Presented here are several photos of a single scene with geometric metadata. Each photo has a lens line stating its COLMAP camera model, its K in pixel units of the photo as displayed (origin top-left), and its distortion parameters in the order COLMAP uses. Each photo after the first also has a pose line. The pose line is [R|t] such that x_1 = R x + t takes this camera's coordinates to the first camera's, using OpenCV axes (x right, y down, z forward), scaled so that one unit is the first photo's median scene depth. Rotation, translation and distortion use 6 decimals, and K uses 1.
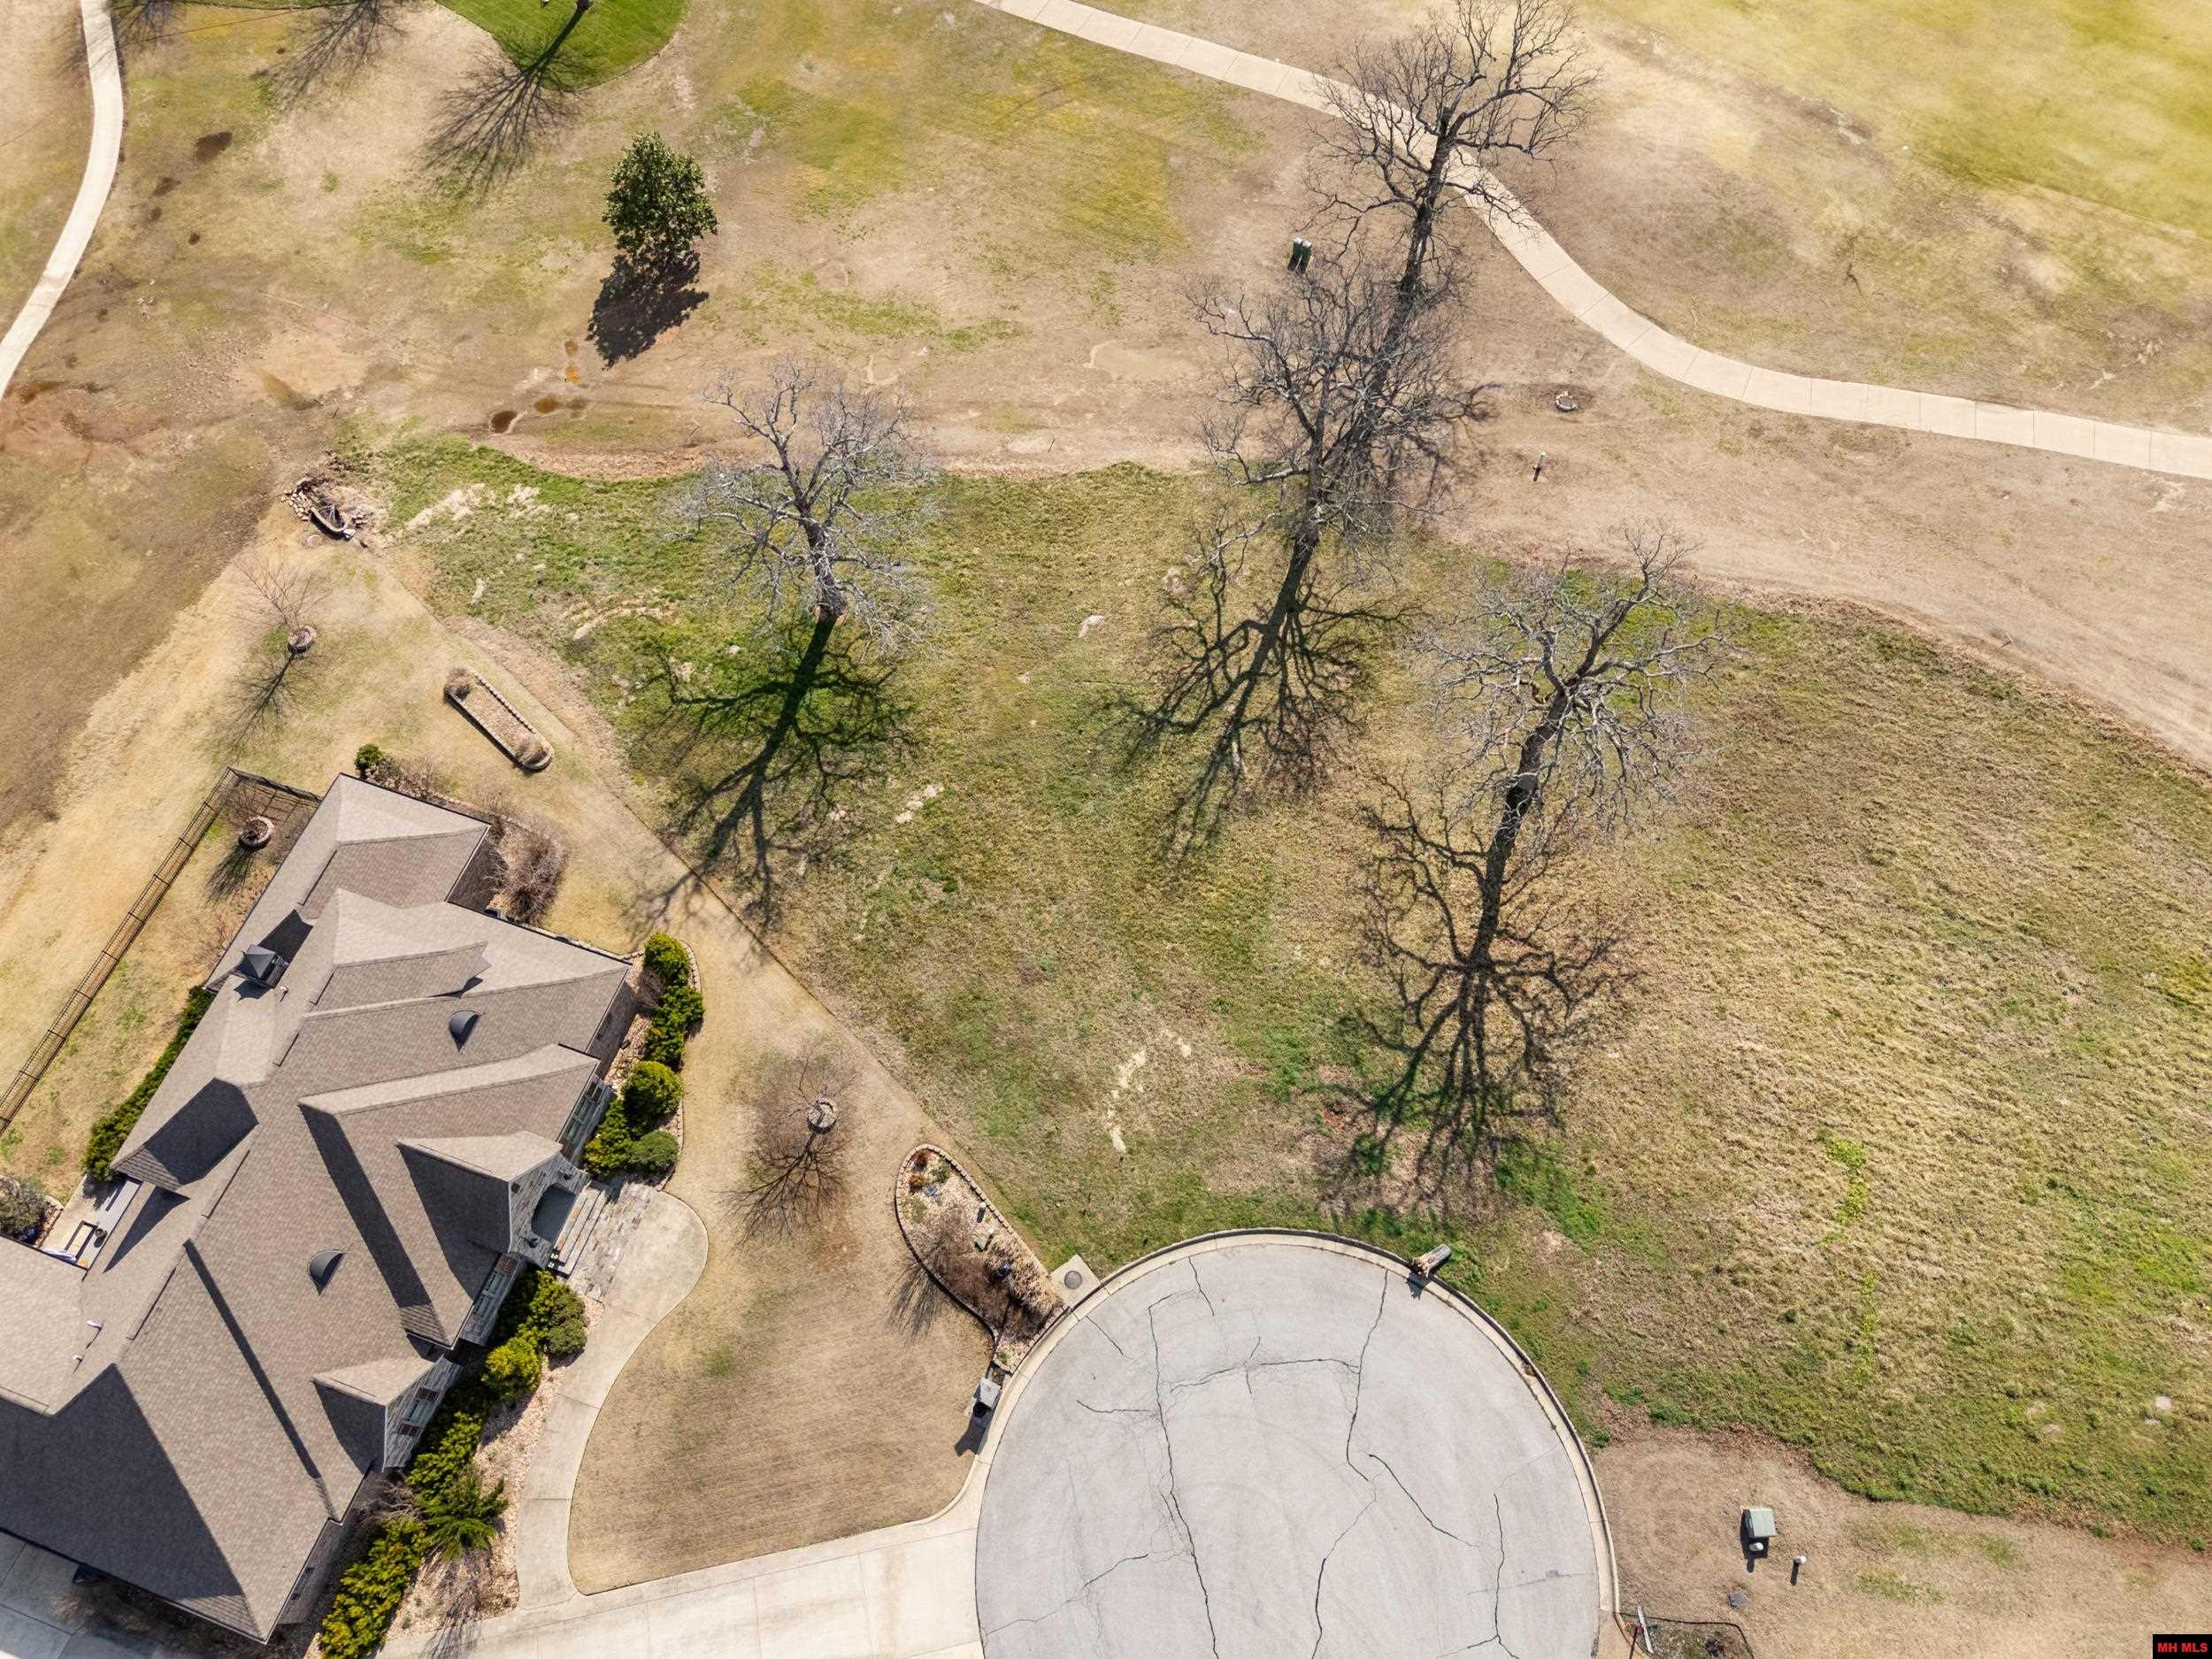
lens RADIAL K [[1627.0, 0, 1111.1], [0, 1627.0, 821.9], [0, 0, 1]] dist [0.070122, -0.061228]
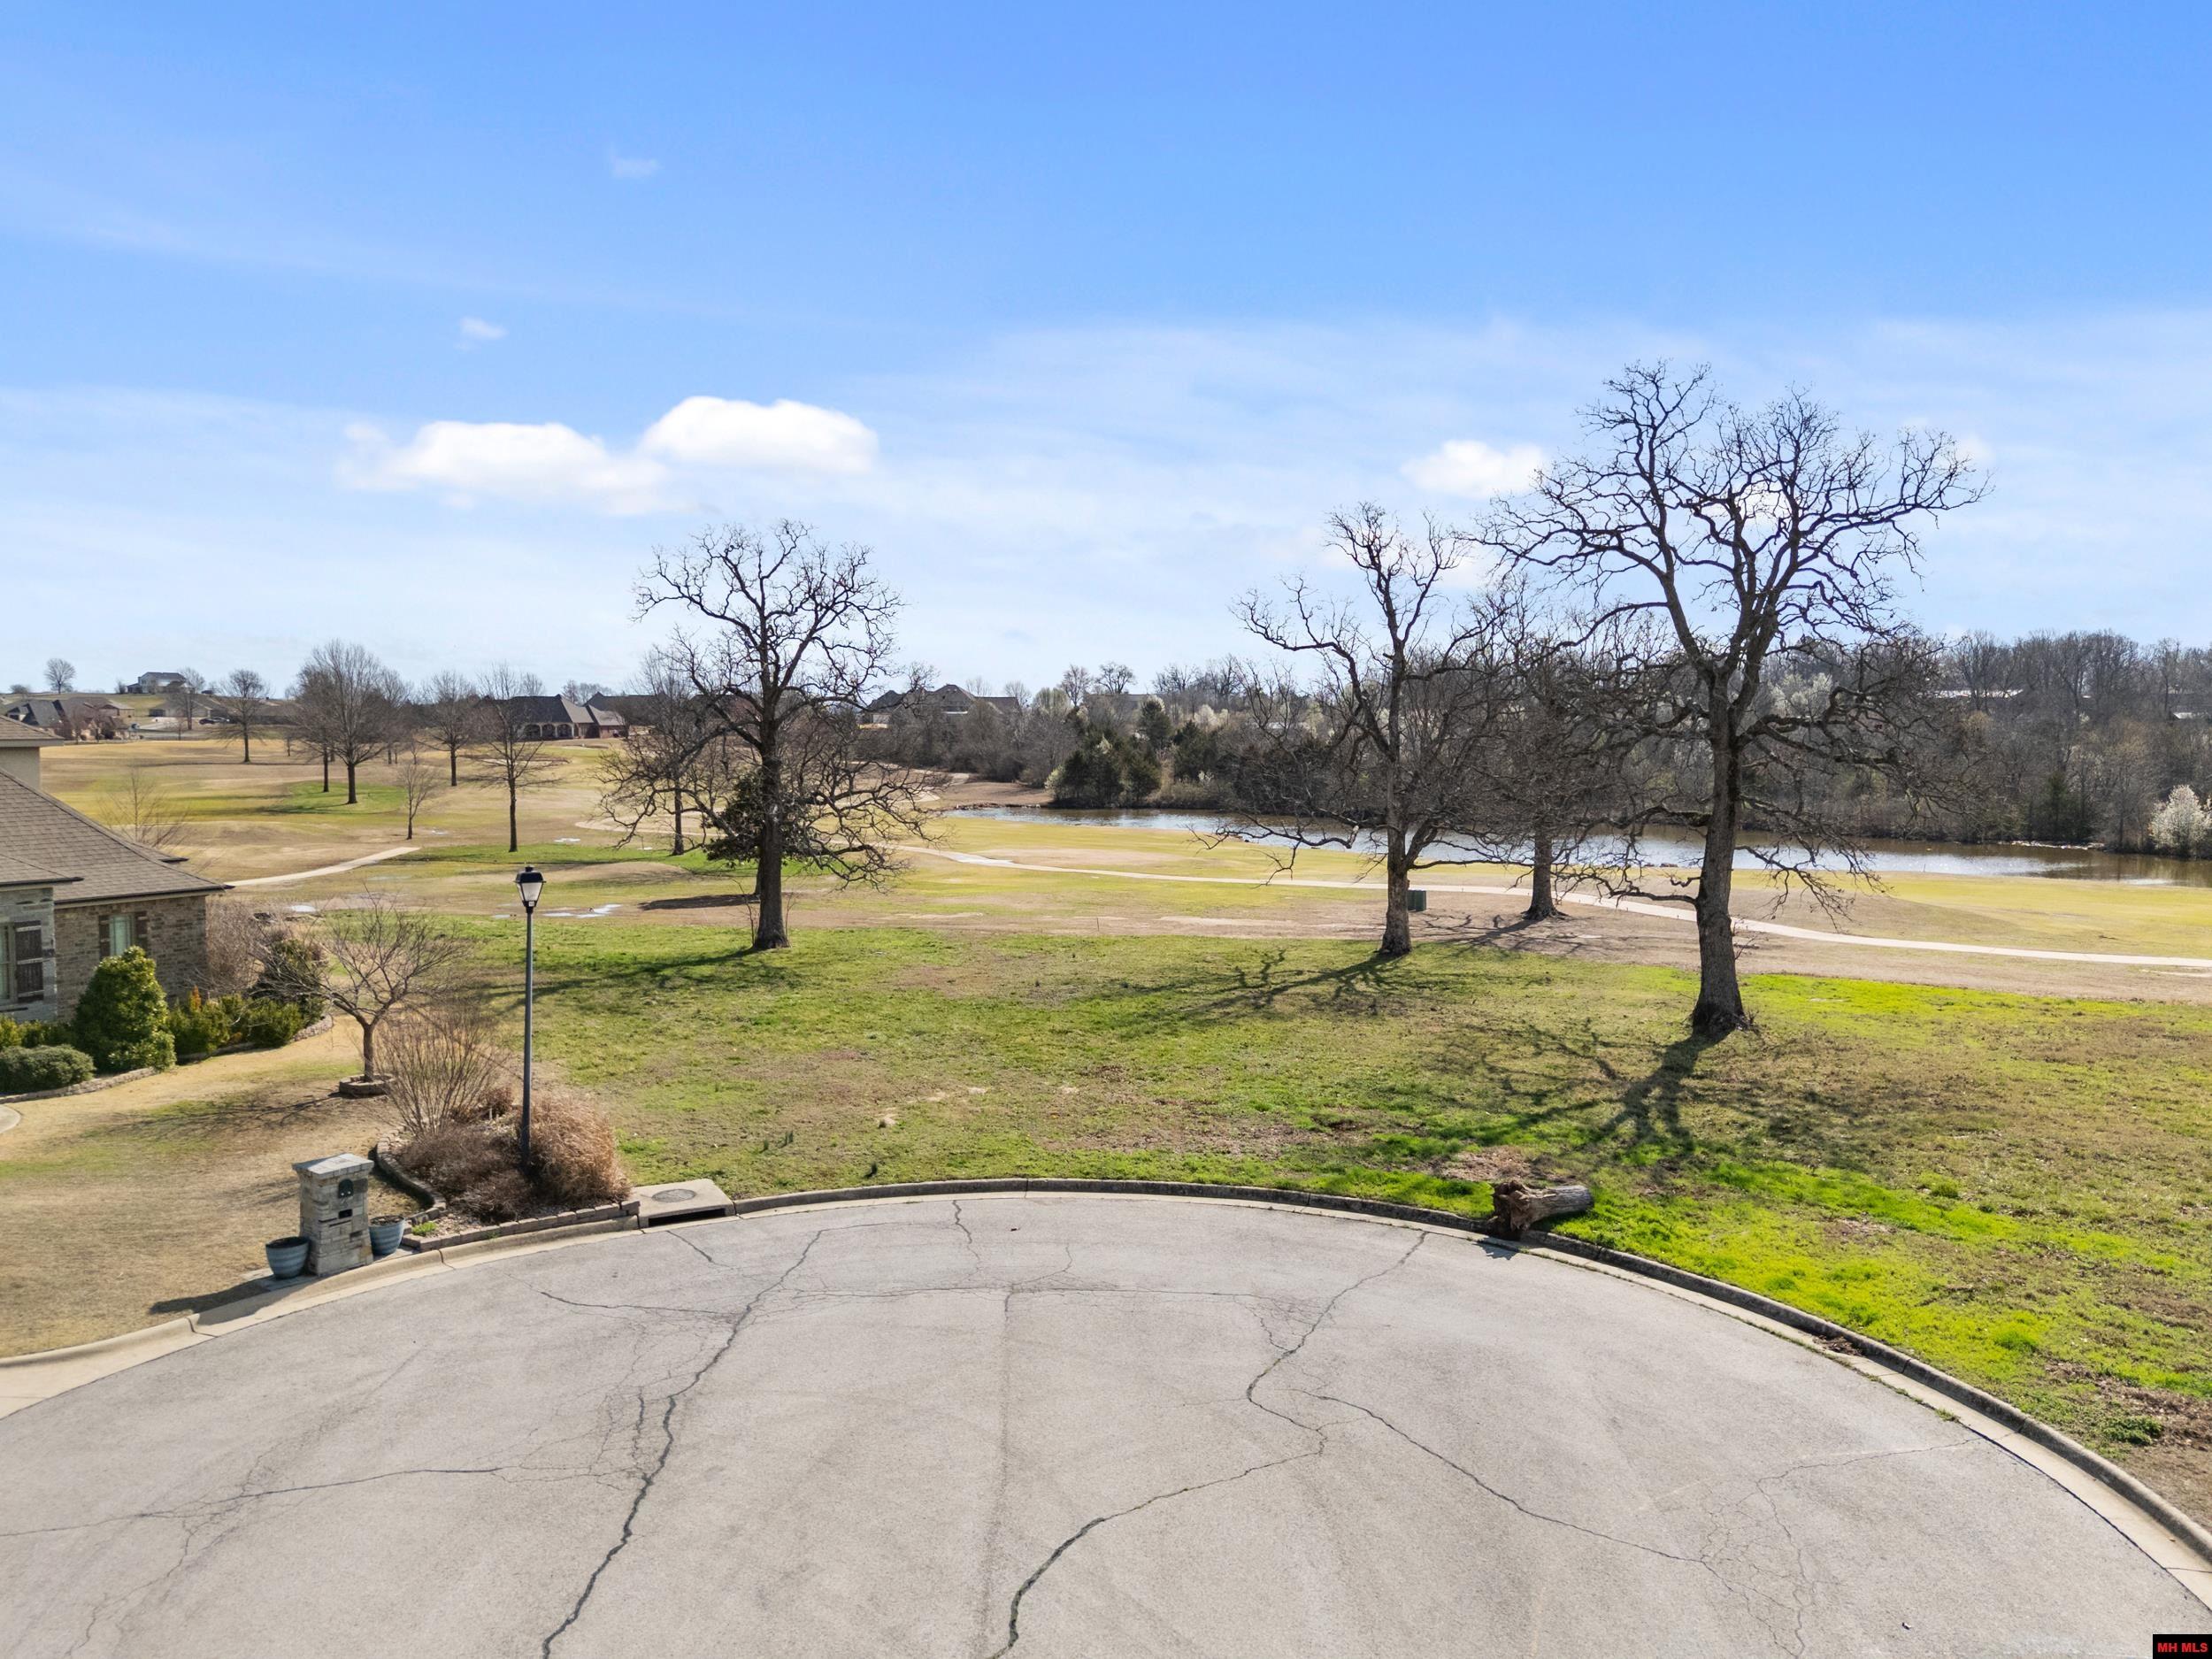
lens RADIAL K [[1627.0, 0, 1110.9], [0, 1627.0, 823.6], [0, 0, 1]] dist [0.070122, -0.061228]
pose [[0.980771, 0.034053, -0.192168, 0.137653], [-0.184610, 0.481264, -0.856915, 0.477284], [0.063303, 0.875914, 0.478296, 0.595506]]
